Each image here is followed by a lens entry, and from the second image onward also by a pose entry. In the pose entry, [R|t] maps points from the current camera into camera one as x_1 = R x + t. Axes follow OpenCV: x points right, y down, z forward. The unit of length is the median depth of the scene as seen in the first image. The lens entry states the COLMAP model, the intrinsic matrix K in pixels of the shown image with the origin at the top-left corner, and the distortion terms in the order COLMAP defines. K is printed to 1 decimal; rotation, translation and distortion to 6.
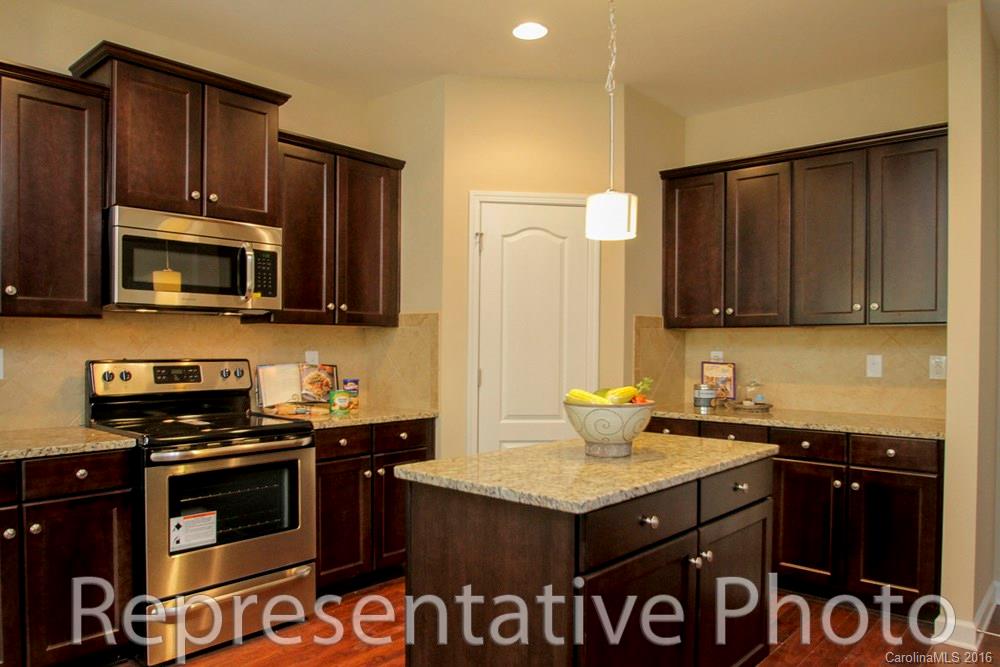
lens RADIAL K [[723.3, 0, 497.0], [0, 723.3, 352.4], [0, 0, 1]] dist [-0.002765, -0.000691]
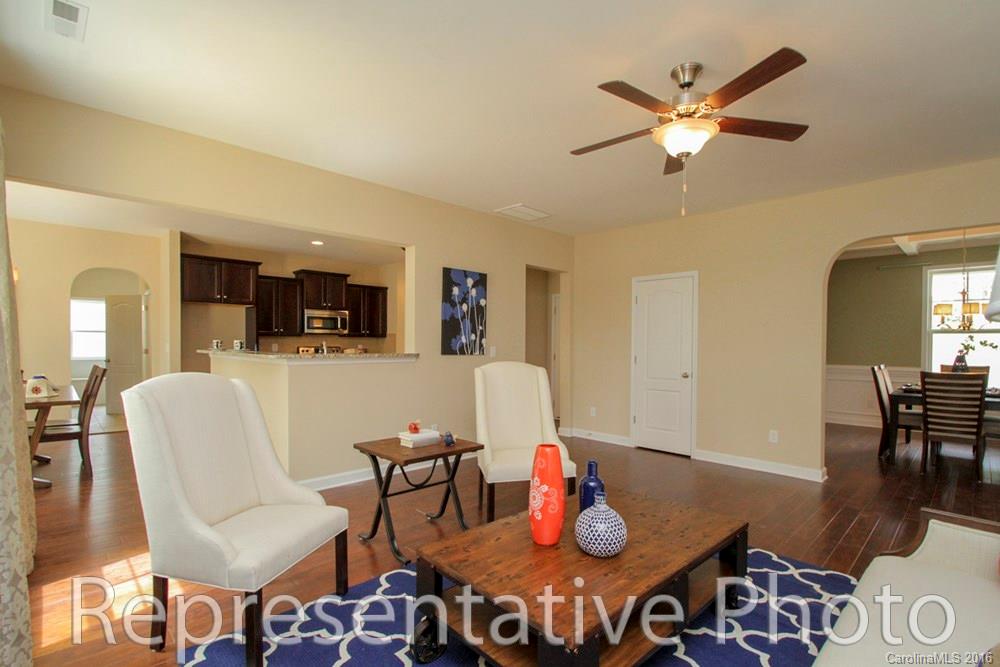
lens RADIAL K [[483.5, 0, 505.5], [0, 483.5, 345.0], [0, 0, 1]] dist [0.000428, -0.011432]
pose [[0.997928, 0.000276, -0.064335, 0.626253], [-0.000580, 0.999989, -0.004707, 0.010795], [0.064333, 0.004735, 0.997917, -1.333281]]
